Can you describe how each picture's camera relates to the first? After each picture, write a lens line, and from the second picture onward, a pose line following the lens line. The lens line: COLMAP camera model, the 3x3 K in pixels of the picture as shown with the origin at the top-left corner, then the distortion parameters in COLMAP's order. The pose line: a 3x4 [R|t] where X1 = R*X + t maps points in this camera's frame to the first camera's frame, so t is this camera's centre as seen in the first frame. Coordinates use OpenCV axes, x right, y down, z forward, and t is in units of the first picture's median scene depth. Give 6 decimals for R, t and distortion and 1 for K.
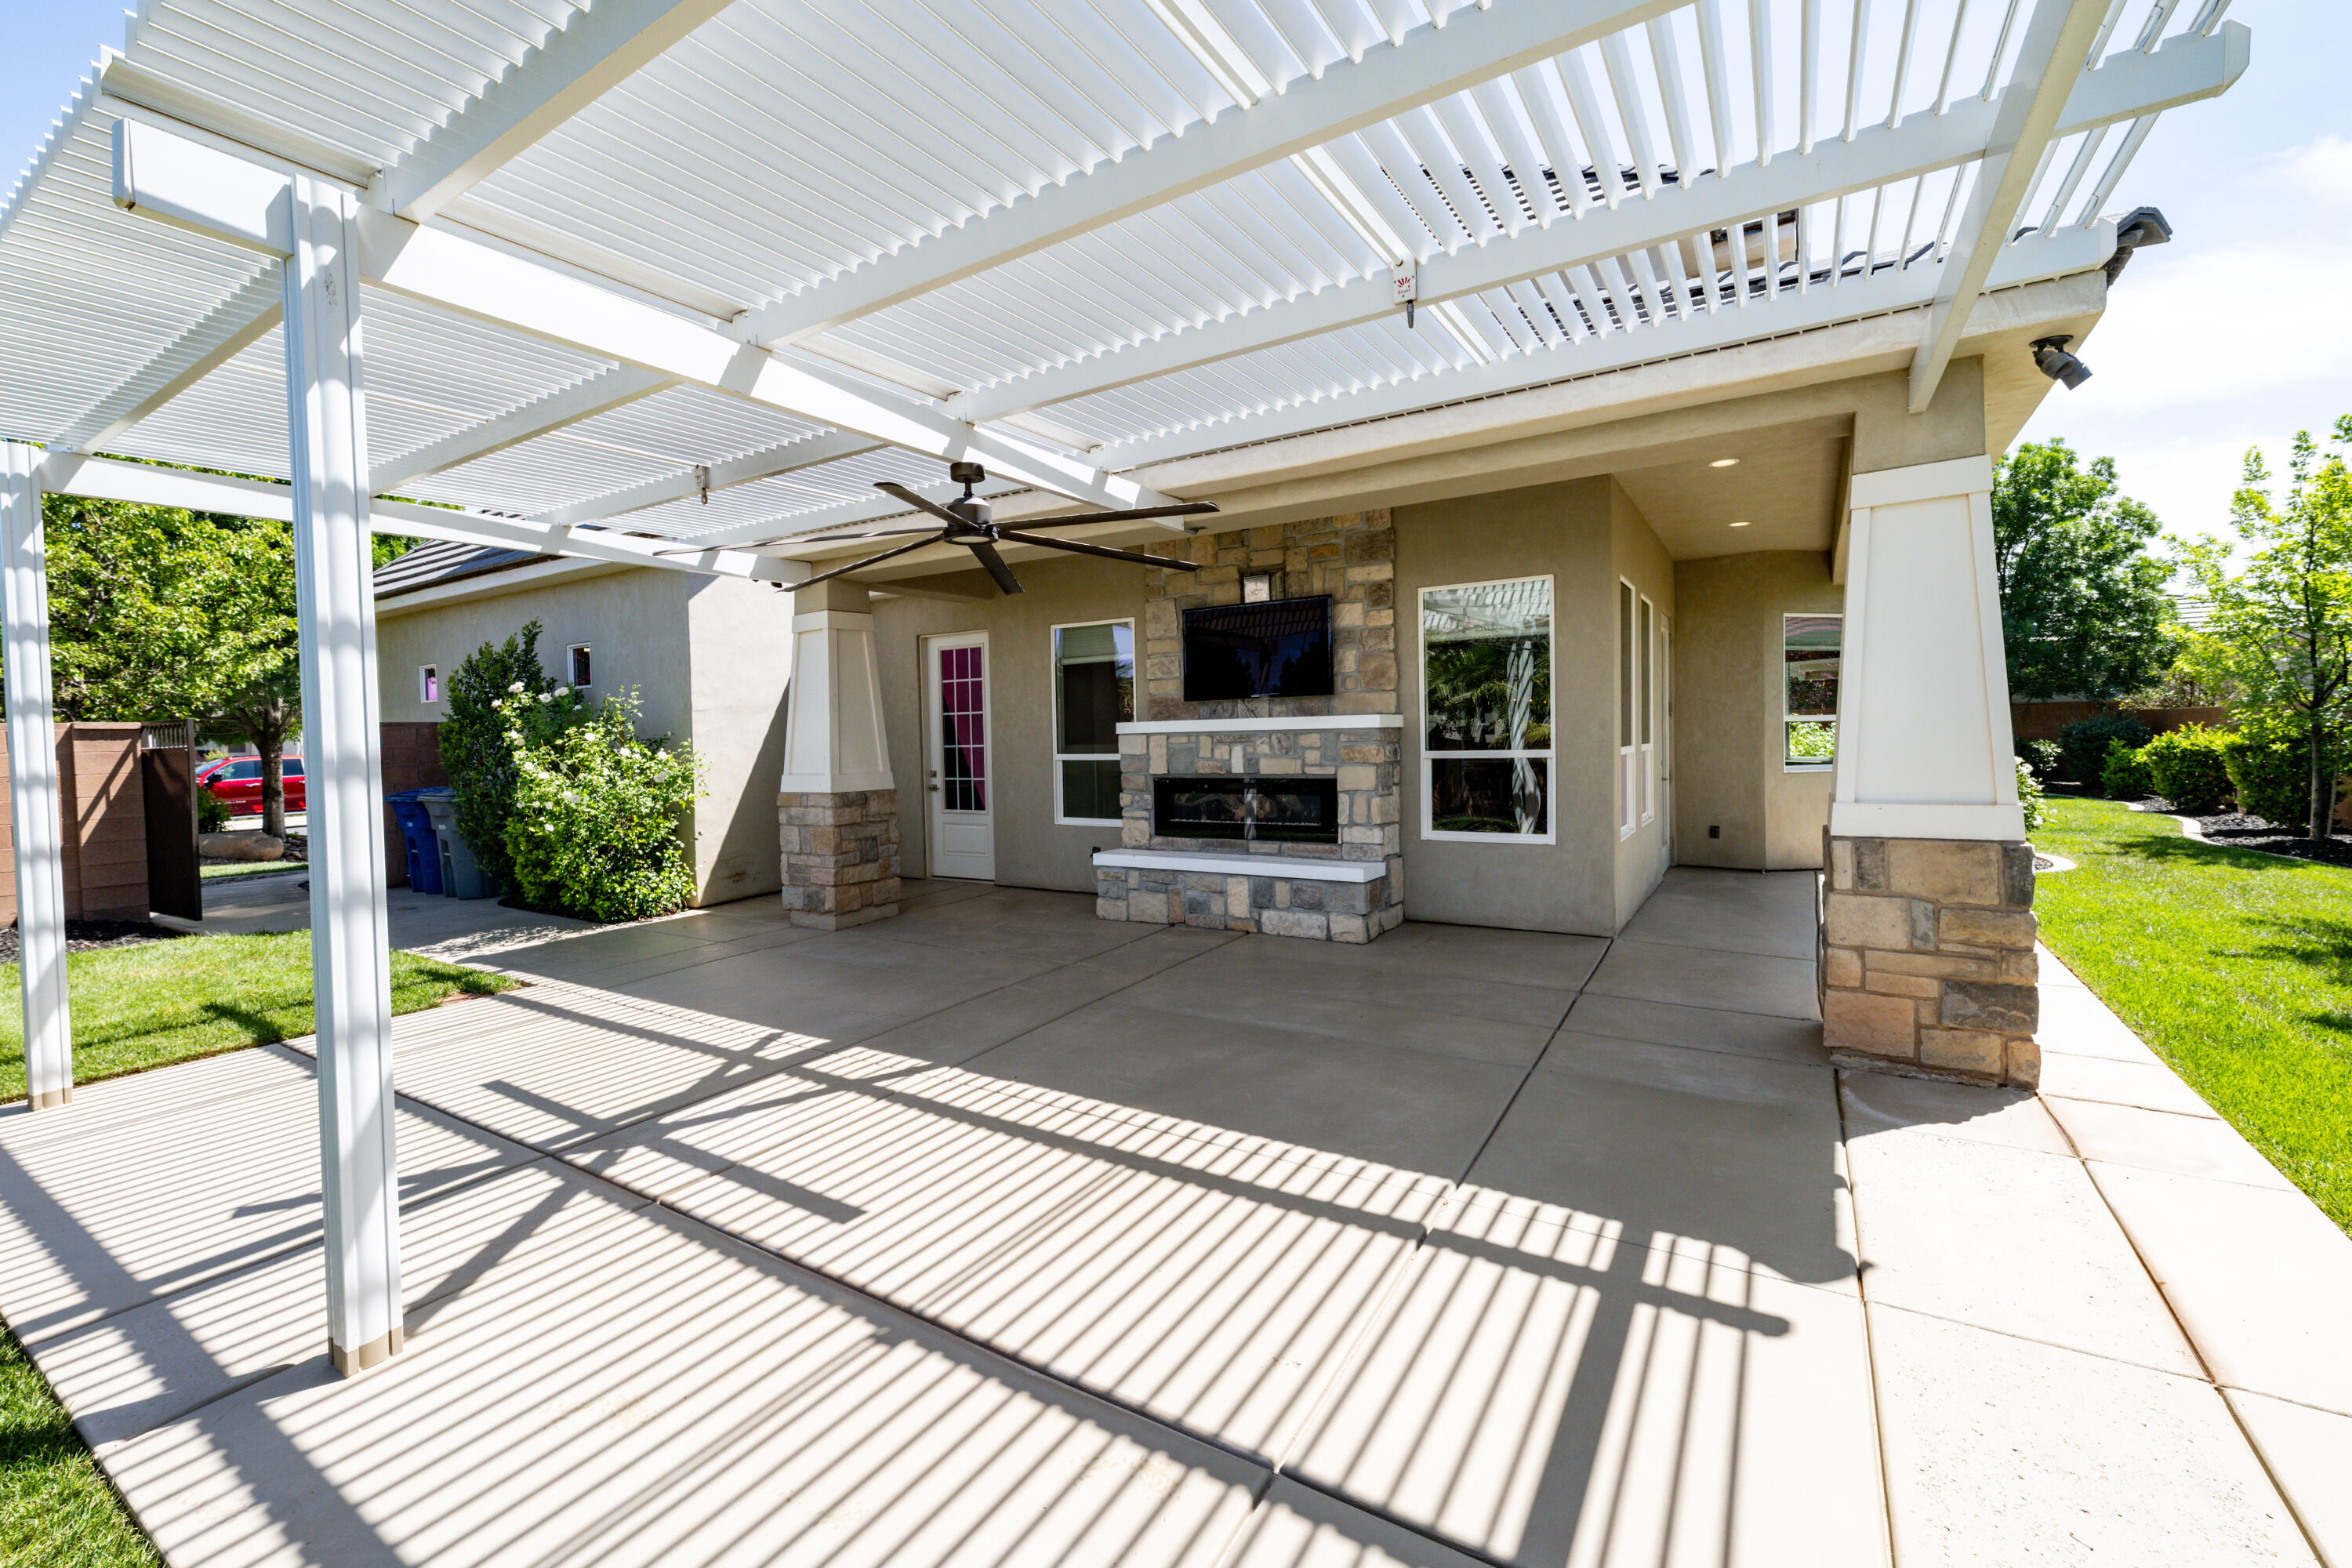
lens RADIAL K [[974.7, 0, 1173.2], [0, 974.7, 758.7], [0, 0, 1]] dist [-0.000444, -0.000320]
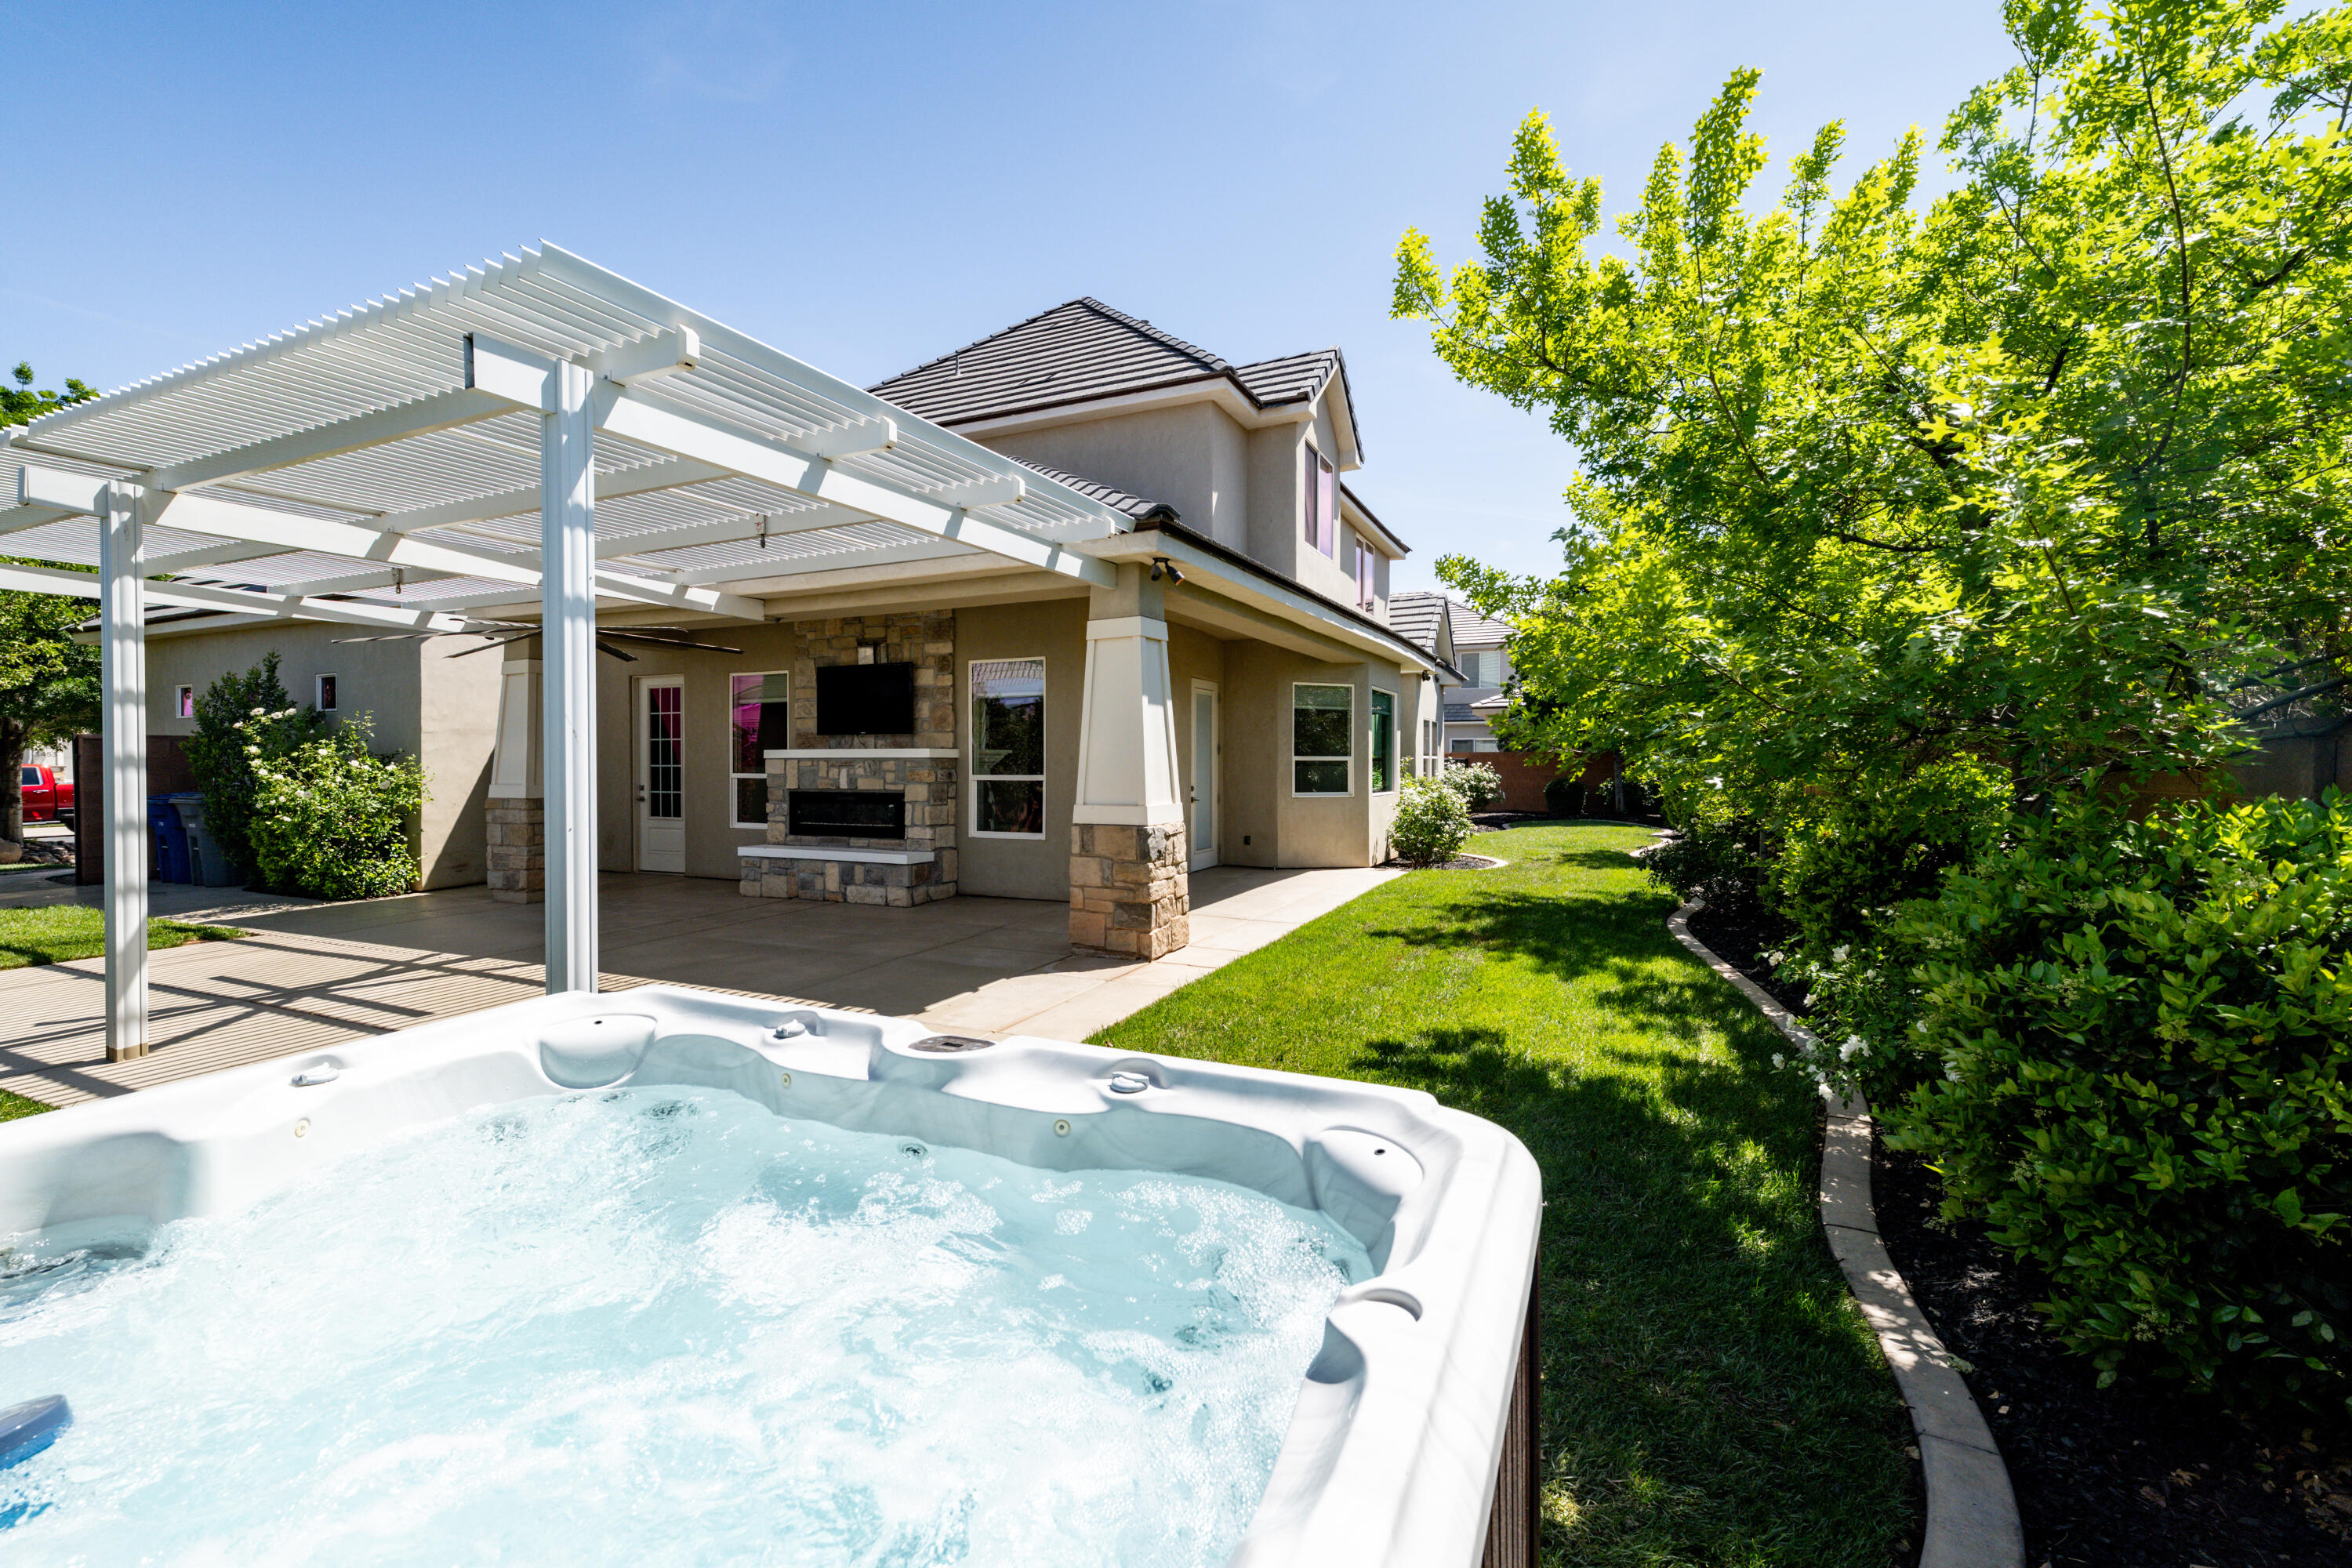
lens RADIAL K [[971.6, 0, 1171.5], [0, 971.6, 773.8], [0, 0, 1]] dist [-0.000682, -0.000266]
pose [[0.990018, 0.020205, 0.139482, 0.337329], [-0.018063, 0.999699, -0.016612, 0.008494], [-0.139776, 0.013927, 0.990085, -0.429829]]
